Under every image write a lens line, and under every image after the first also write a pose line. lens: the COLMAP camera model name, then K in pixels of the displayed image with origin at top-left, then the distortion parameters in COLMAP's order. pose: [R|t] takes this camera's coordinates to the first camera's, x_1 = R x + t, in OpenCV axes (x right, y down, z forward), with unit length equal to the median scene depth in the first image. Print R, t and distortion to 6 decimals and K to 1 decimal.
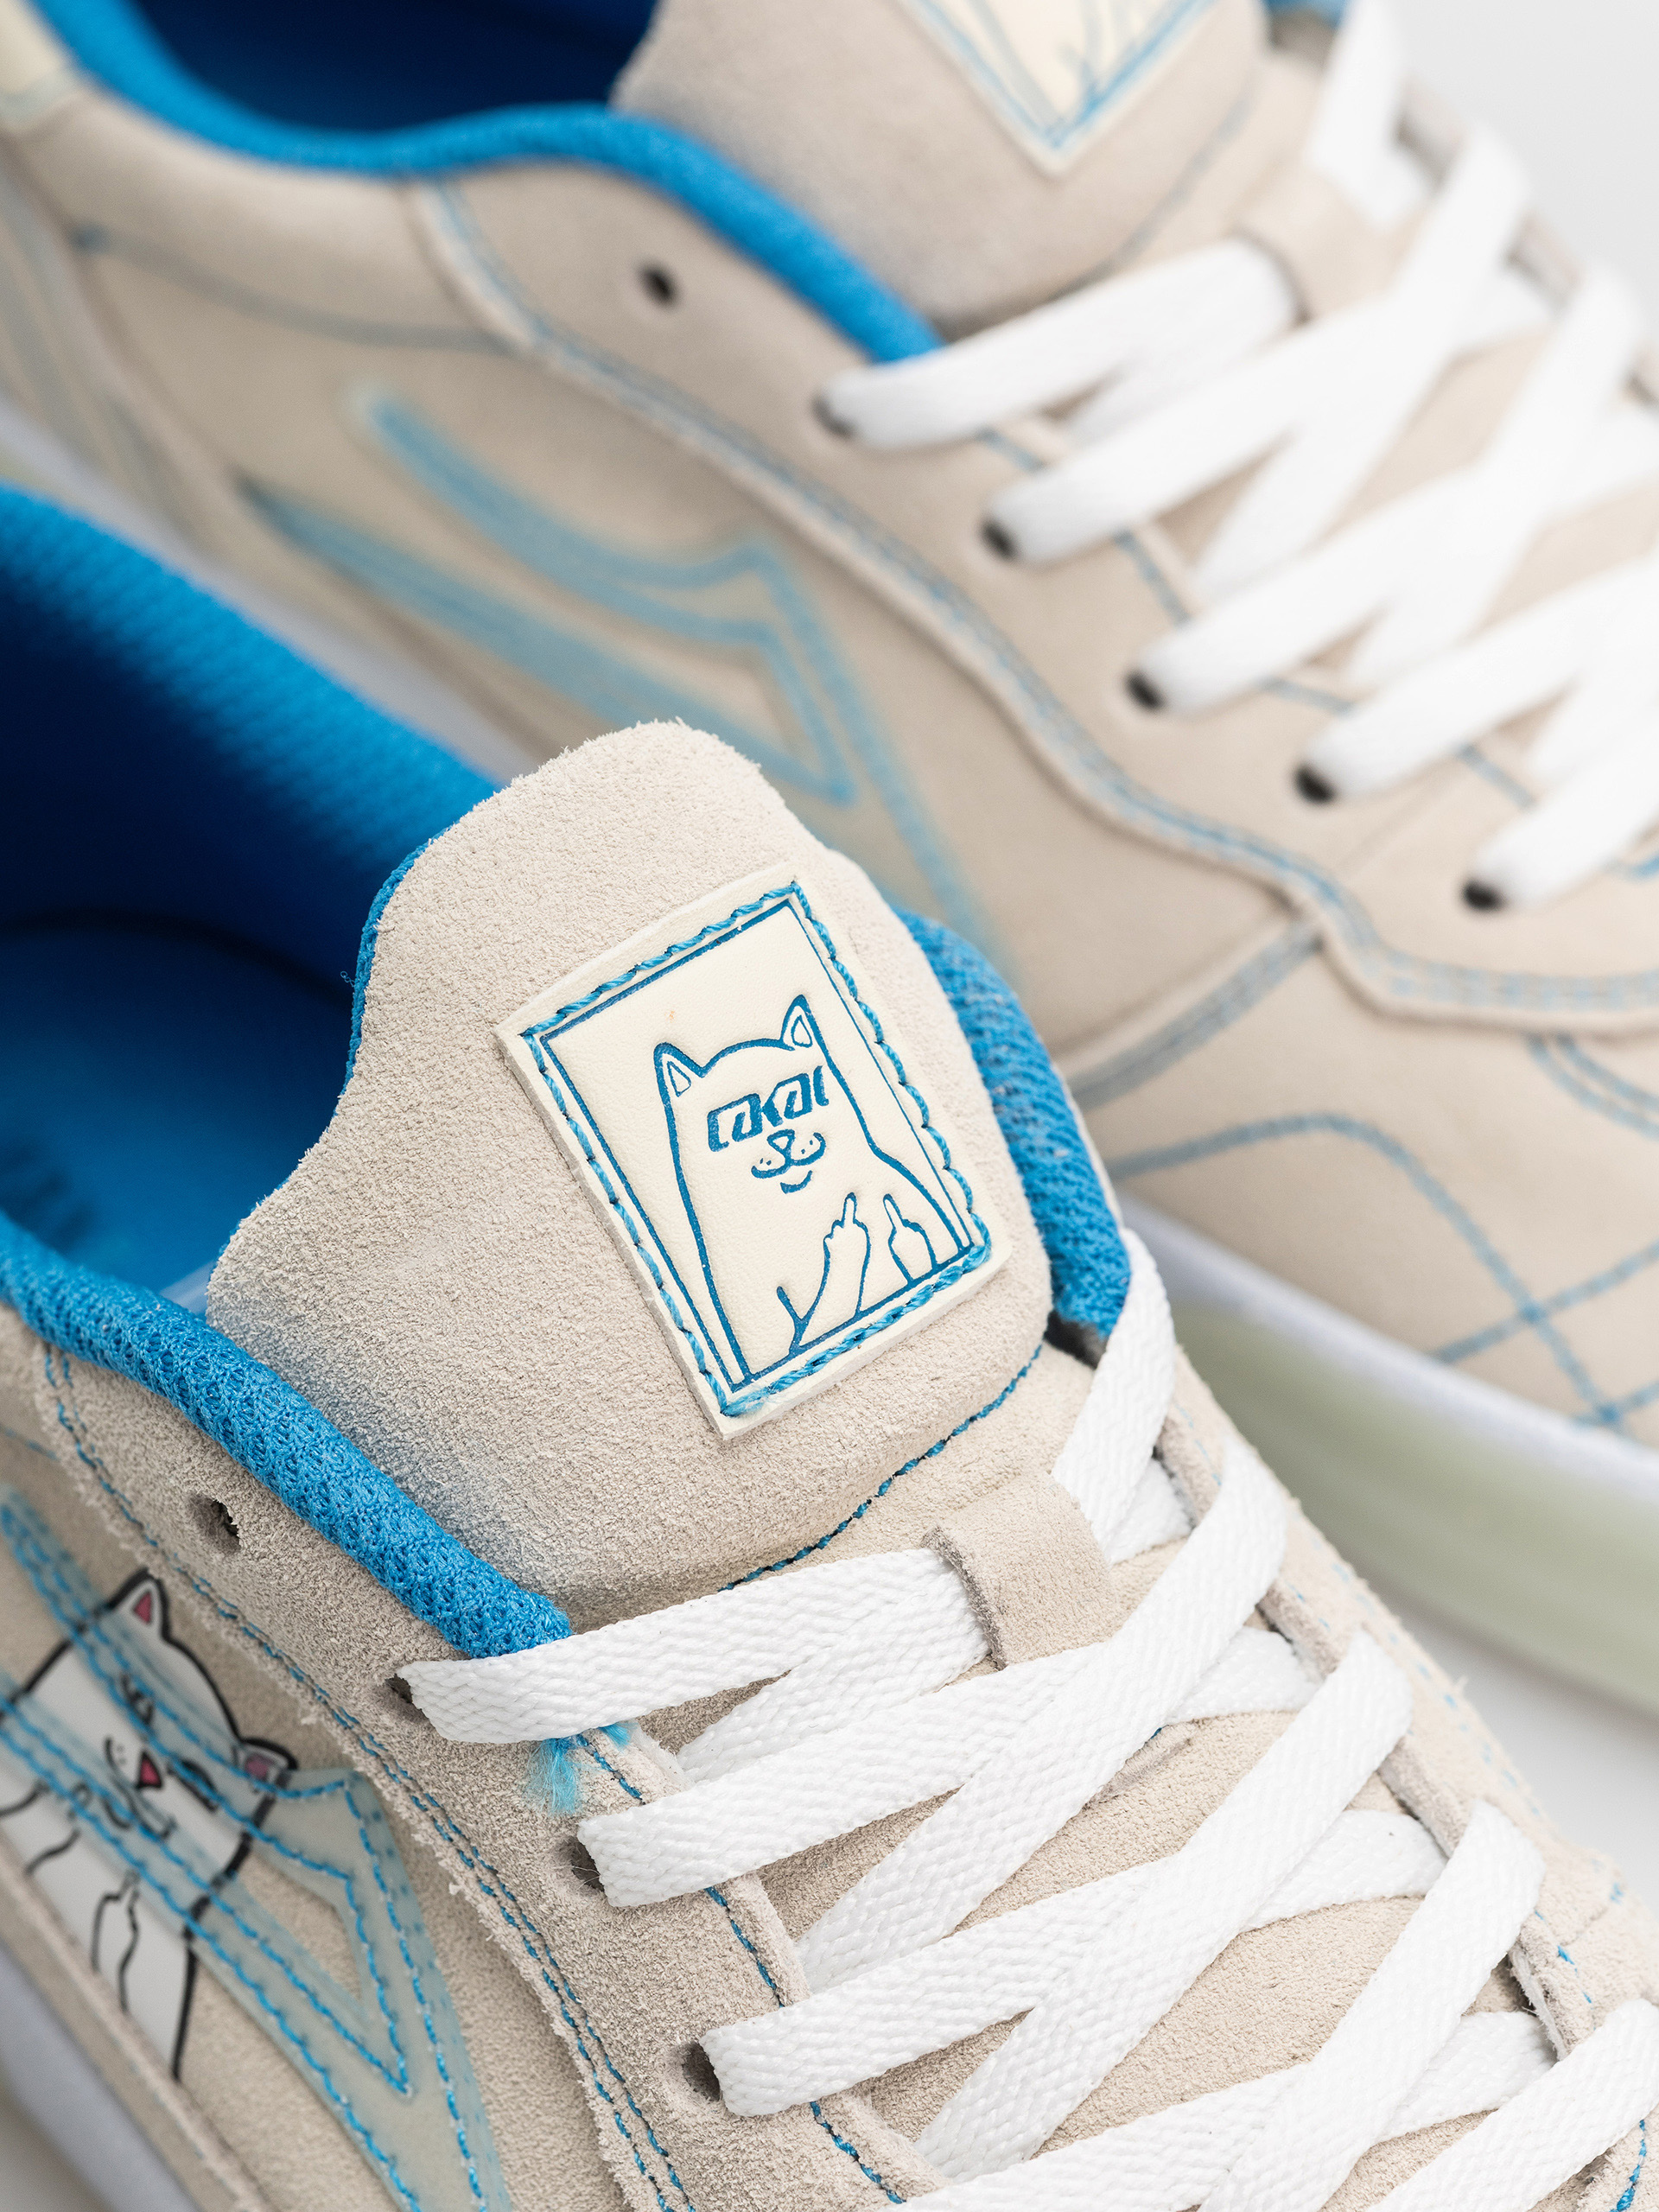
lens RADIAL K [[7063.3, 0, 828.3], [0, 7063.3, 1104.6], [0, 0, 1]] dist [0.007429, 0.000000]
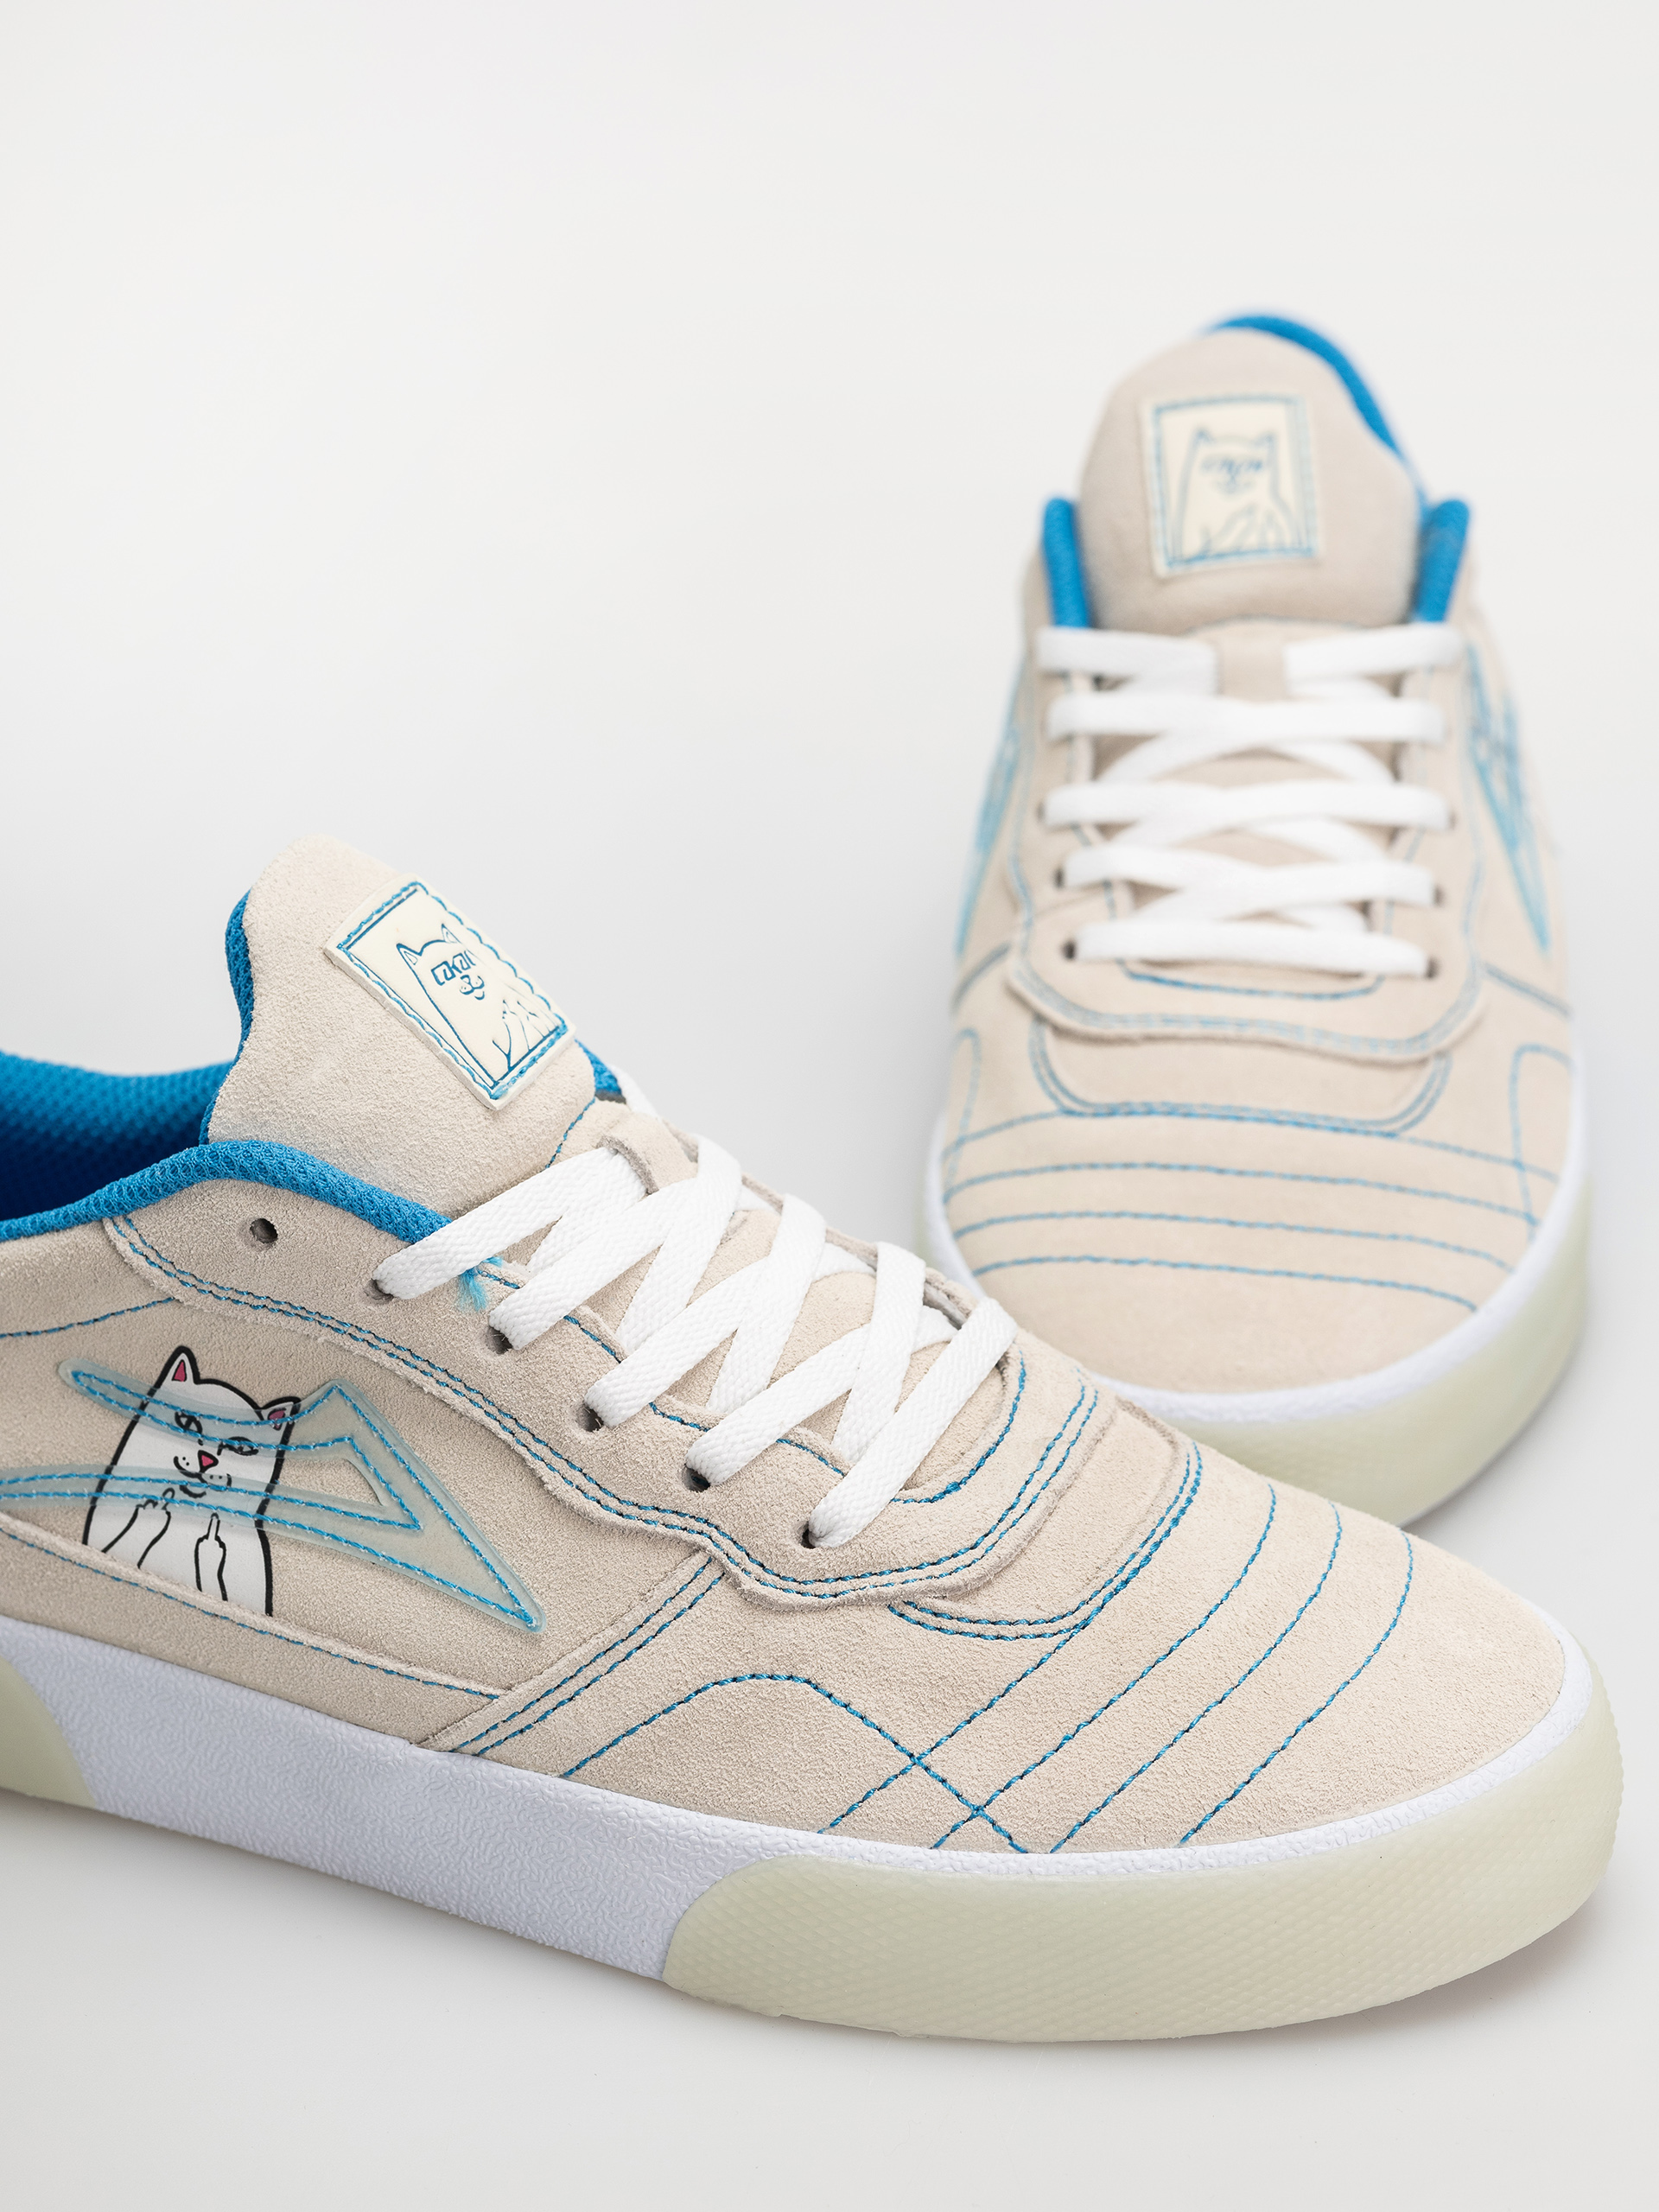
lens RADIAL K [[7063.3, 0, 825.2], [0, 7063.3, 1105.4], [0, 0, 1]] dist [0.007429, 0.000000]
pose [[0.889403, -0.228197, 0.396091, -0.707997], [0.350531, 0.896627, -0.270533, 0.606589], [-0.293411, 0.379455, 0.877453, -0.756214]]
